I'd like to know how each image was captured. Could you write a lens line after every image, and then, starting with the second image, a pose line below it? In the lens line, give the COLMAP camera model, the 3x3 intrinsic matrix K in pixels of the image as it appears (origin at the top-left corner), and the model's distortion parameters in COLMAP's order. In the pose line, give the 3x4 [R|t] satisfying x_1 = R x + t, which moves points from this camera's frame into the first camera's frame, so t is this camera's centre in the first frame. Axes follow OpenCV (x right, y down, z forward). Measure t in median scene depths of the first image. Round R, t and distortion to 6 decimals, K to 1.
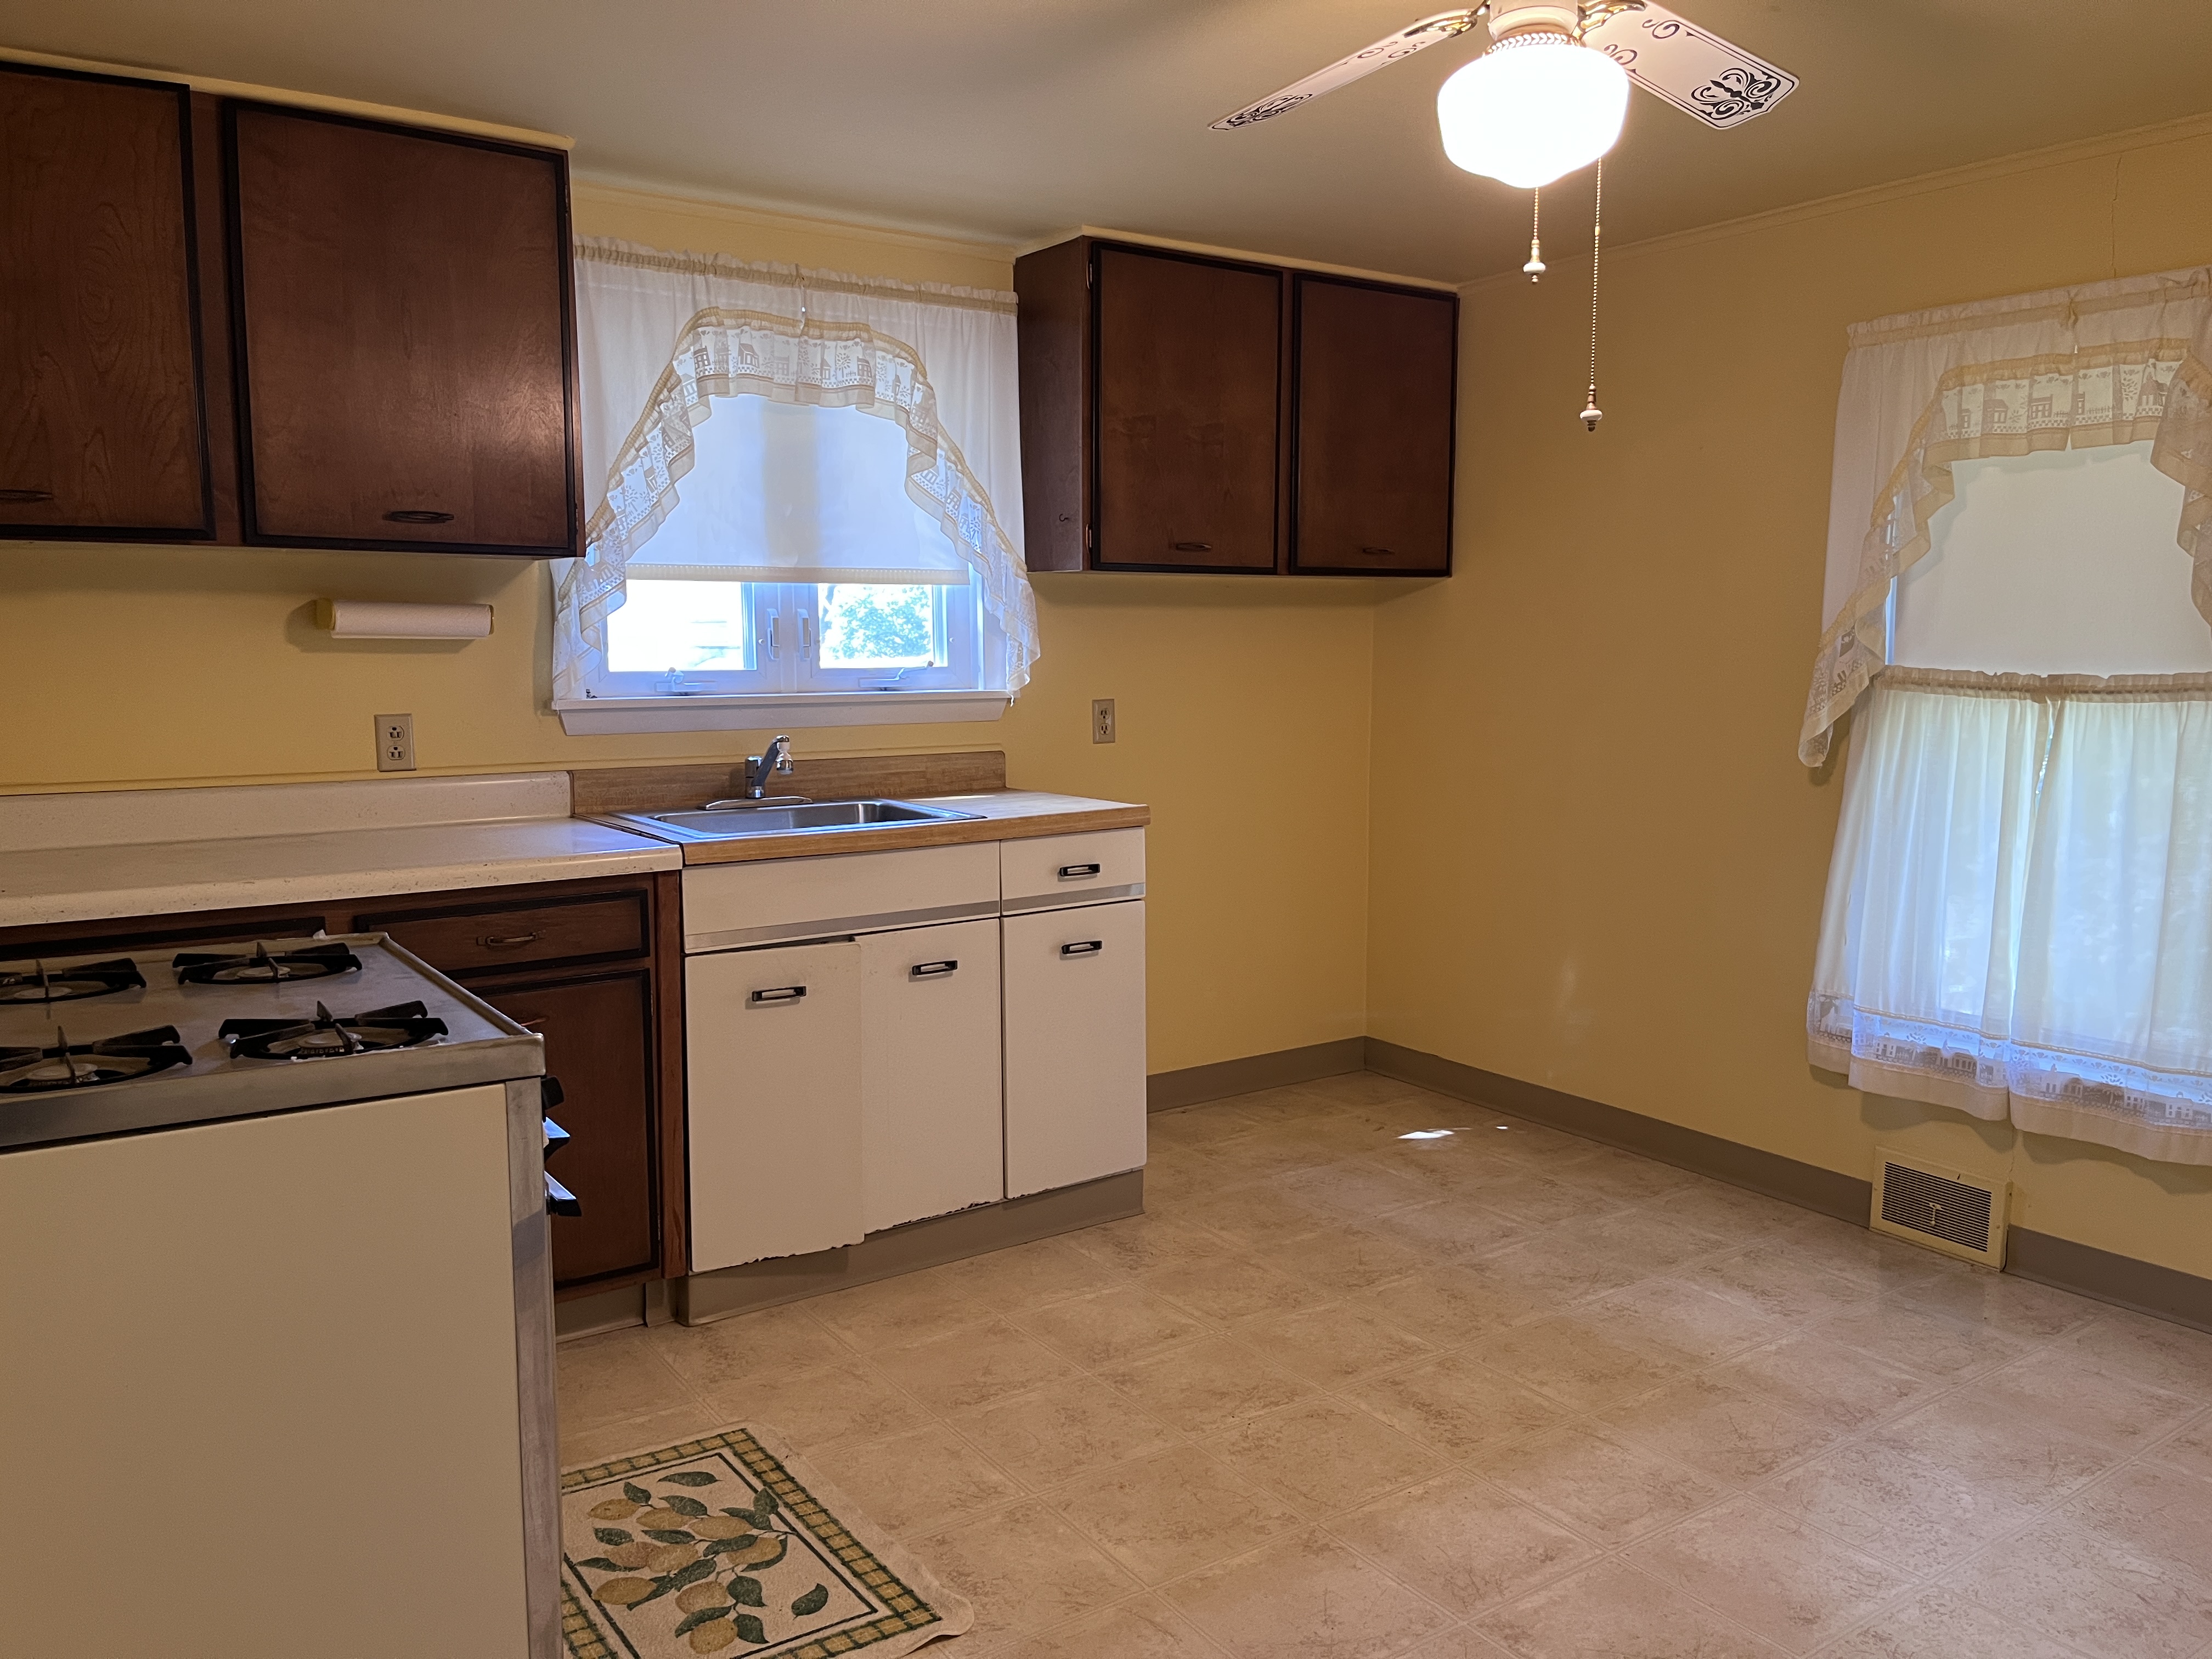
lens RADIAL K [[1701.1, 0, 1110.9], [0, 1701.1, 845.8], [0, 0, 1]] dist [0.063296, -0.081771]
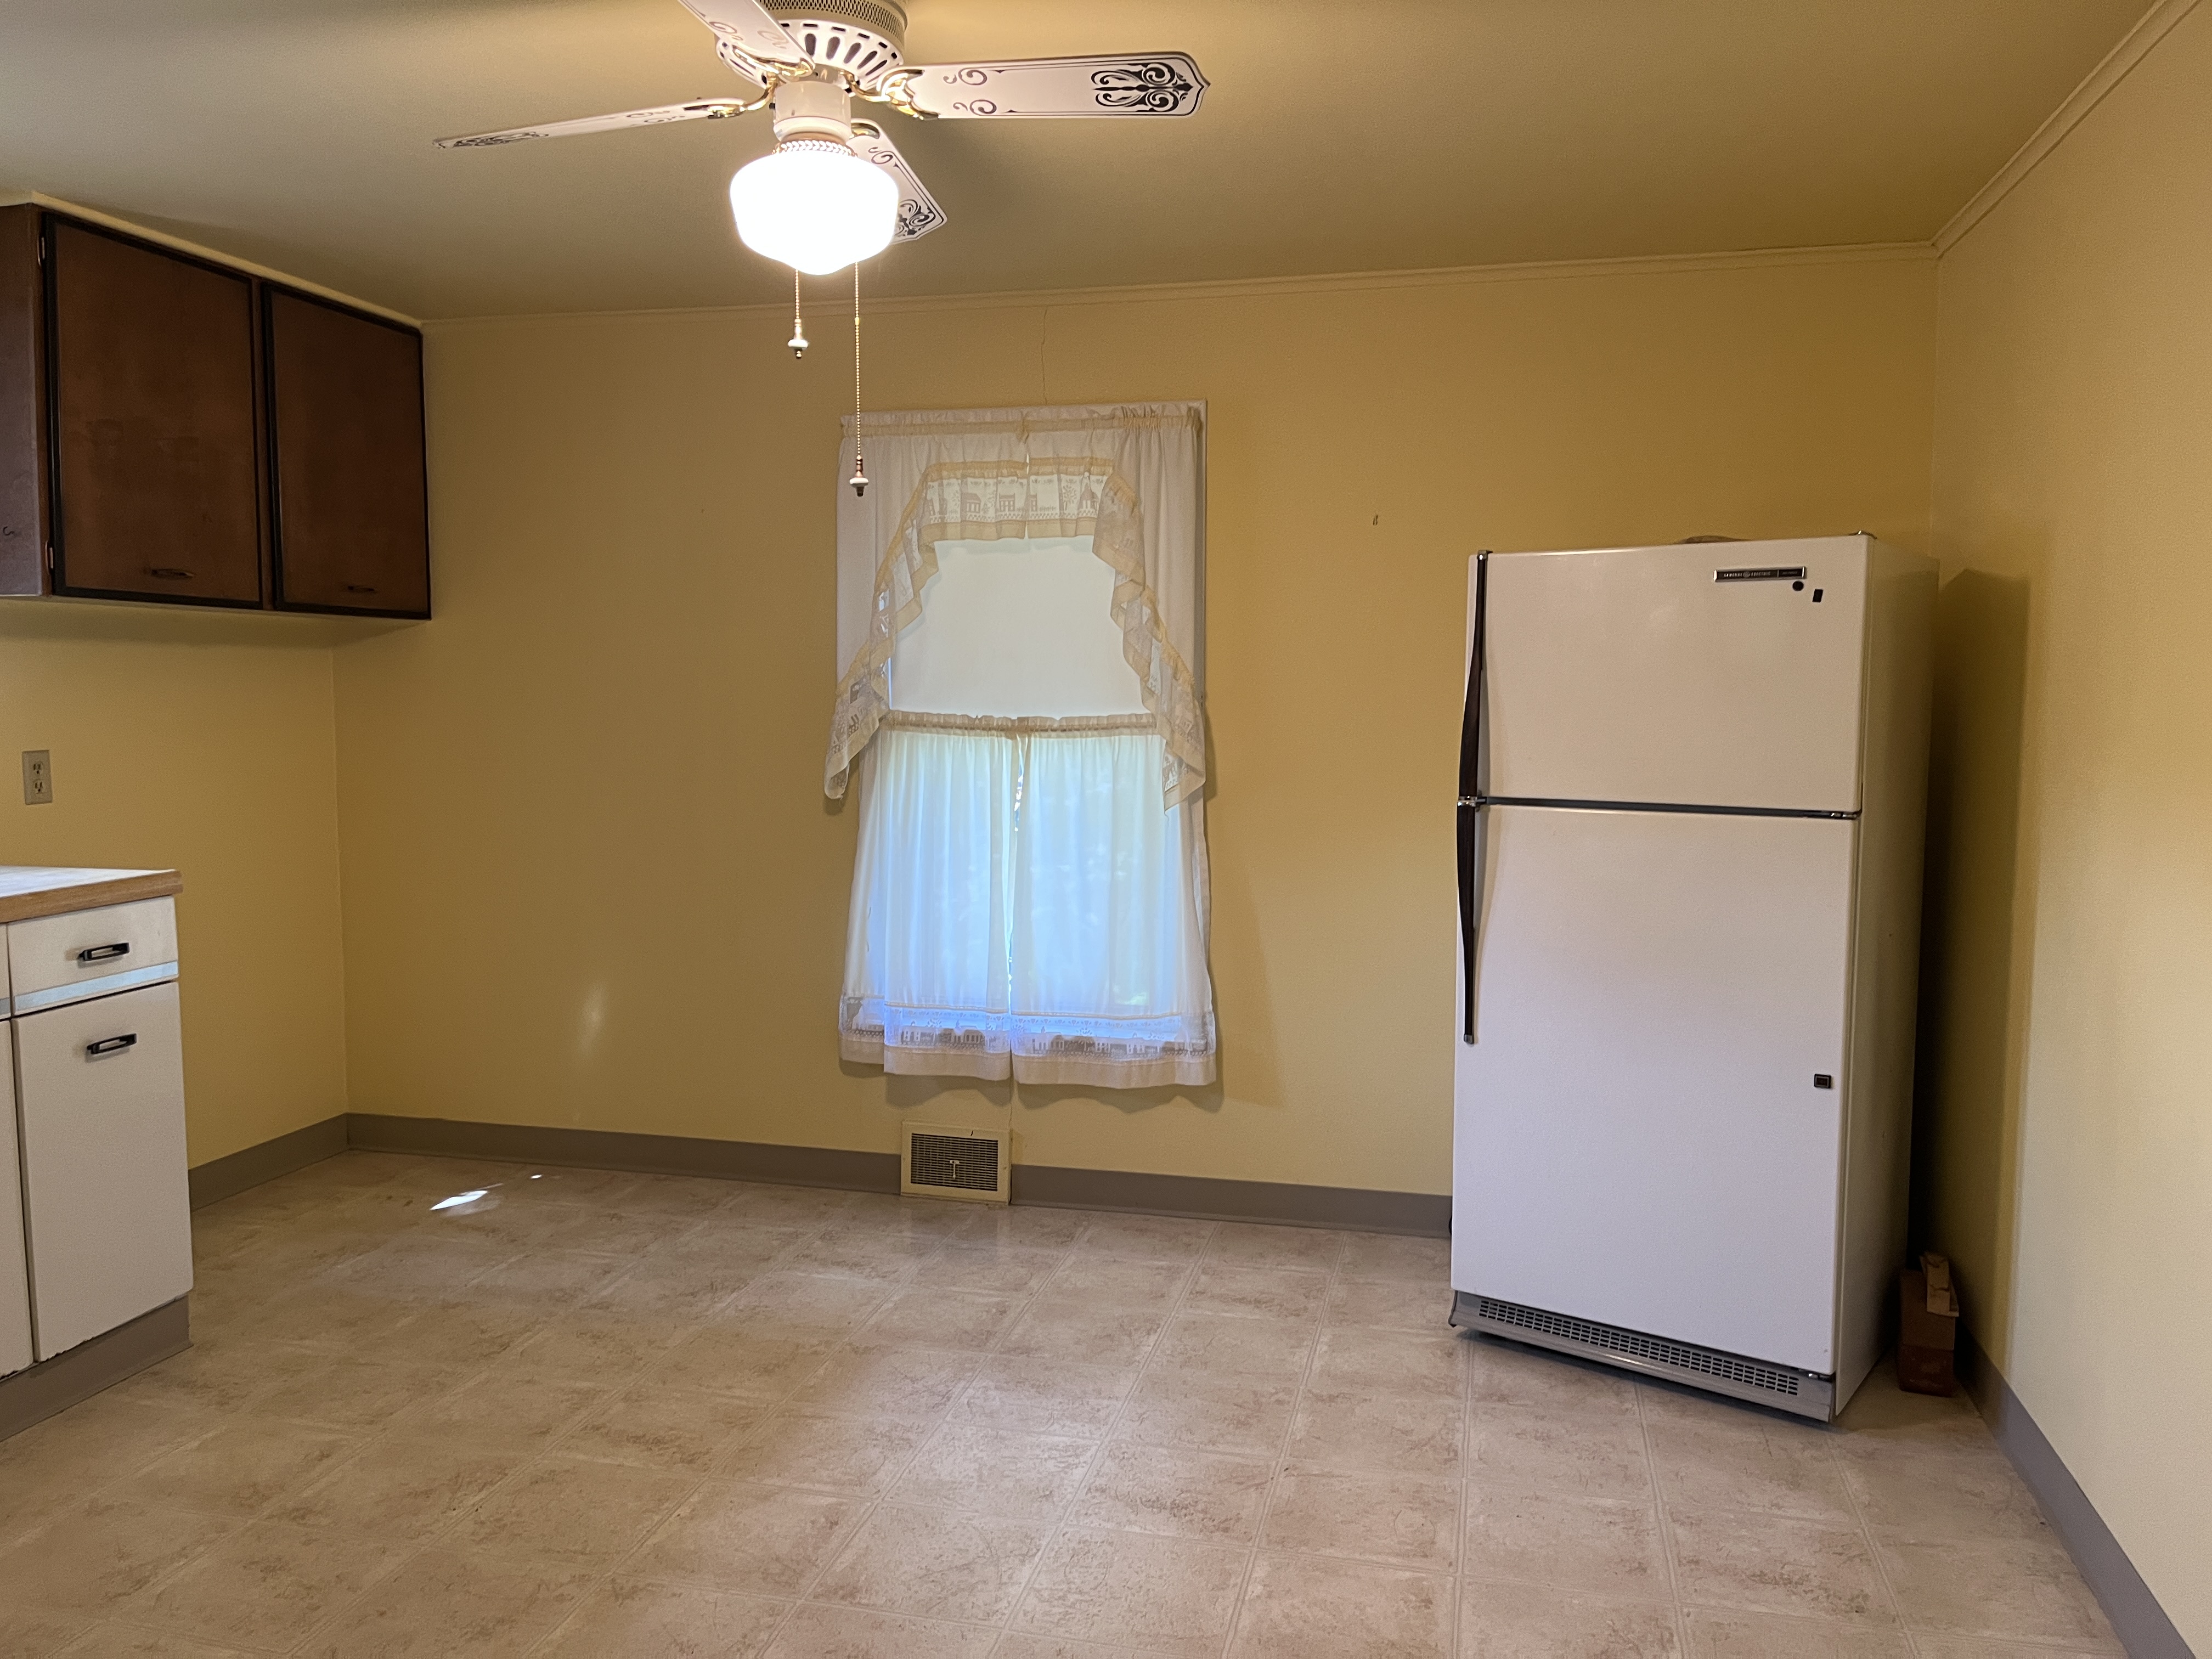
lens RADIAL K [[1701.1, 0, 1113.3], [0, 1701.1, 842.3], [0, 0, 1]] dist [0.063296, -0.081771]
pose [[0.743825, -0.053541, 0.666227, -0.219727], [0.076059, 0.997092, -0.004788, 0.002719], [-0.664033, 0.054234, 0.745734, 0.035812]]
